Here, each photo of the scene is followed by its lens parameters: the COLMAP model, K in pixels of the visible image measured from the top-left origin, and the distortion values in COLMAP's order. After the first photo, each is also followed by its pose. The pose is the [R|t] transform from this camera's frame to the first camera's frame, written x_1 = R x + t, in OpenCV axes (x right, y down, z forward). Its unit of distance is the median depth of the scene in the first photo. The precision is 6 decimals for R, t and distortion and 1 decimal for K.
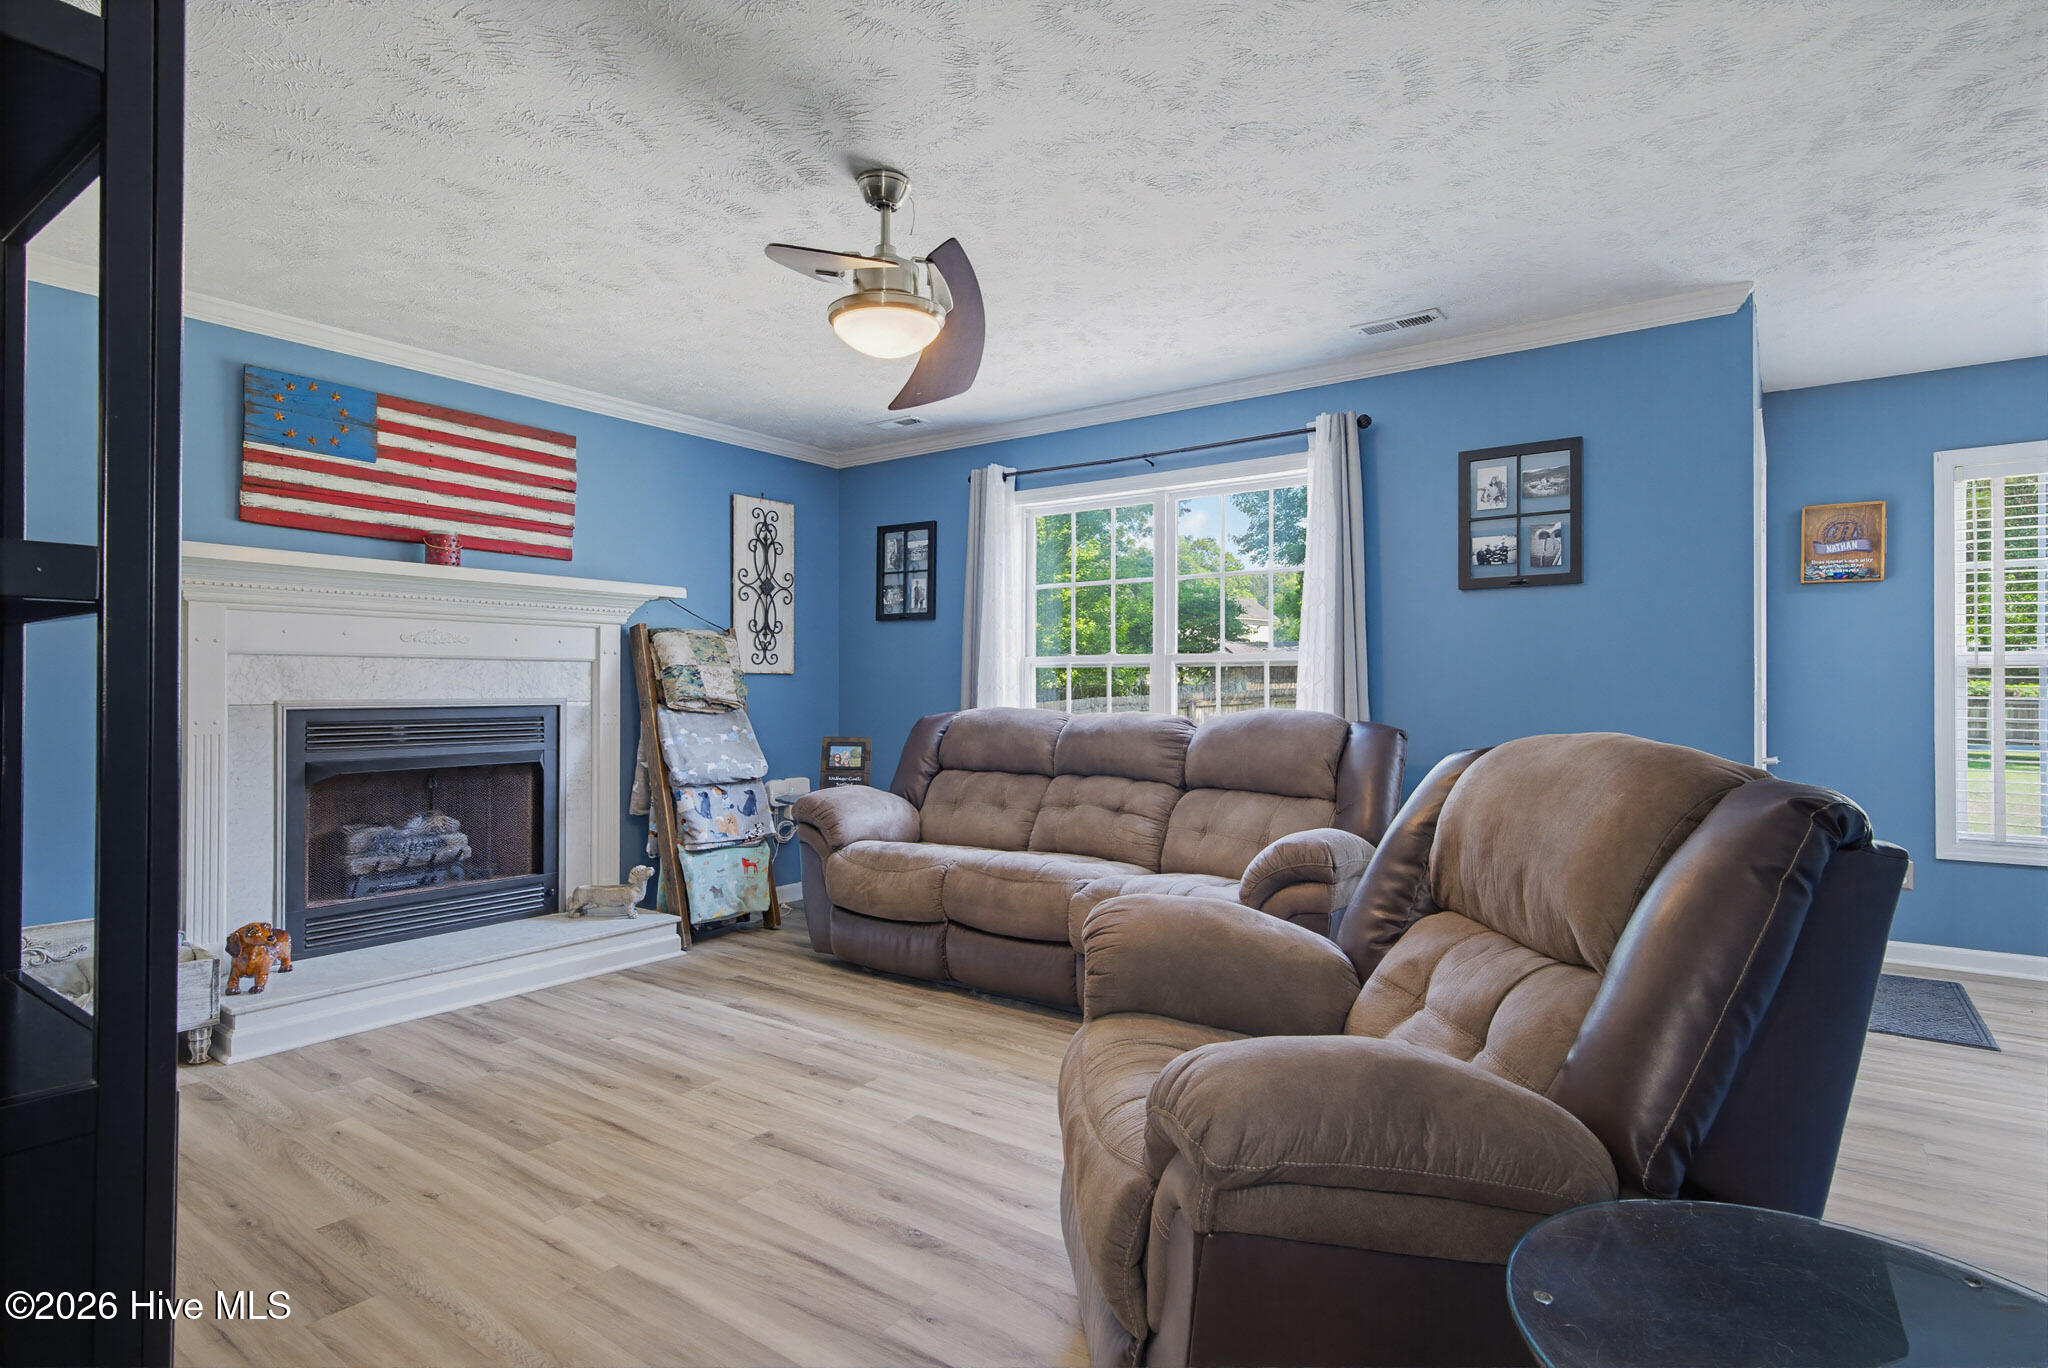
lens RADIAL K [[1051.4, 0, 1024.0], [0, 1051.4, 684.0], [0, 0, 1]] dist [0.001237, 0.000092]
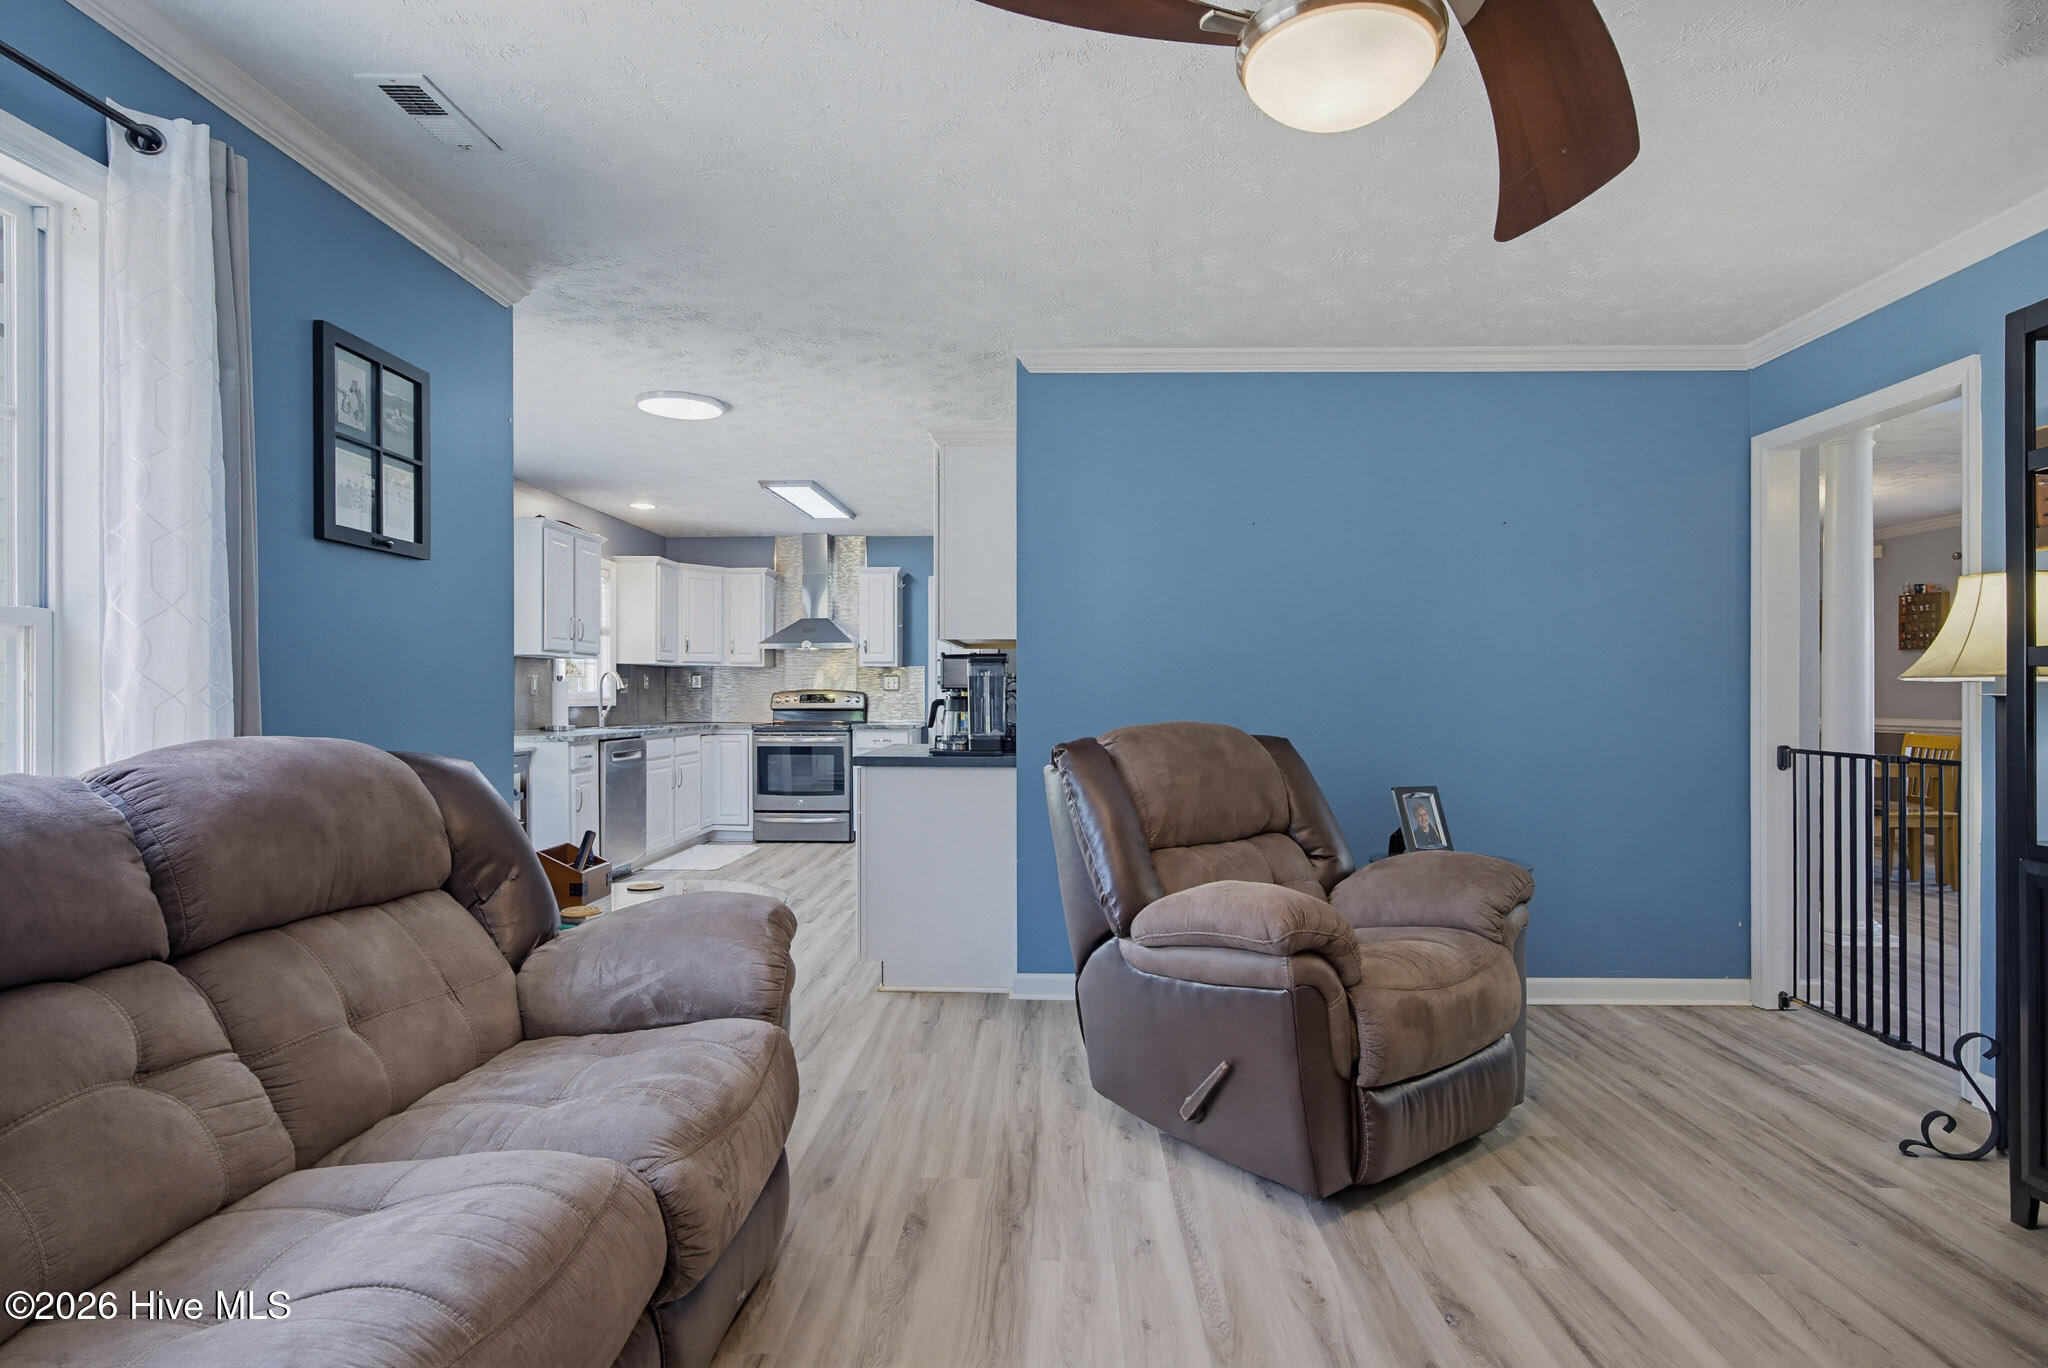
lens RADIAL K [[1036.8, 0, 1033.2], [0, 1036.8, 700.7], [0, 0, 1]] dist [0.002131, -0.000738]
pose [[-0.573070, -0.005644, 0.819487, -0.341211], [-0.004053, 0.999984, 0.004053, 0.003743], [-0.819496, -0.000999, -0.573083, 0.999996]]
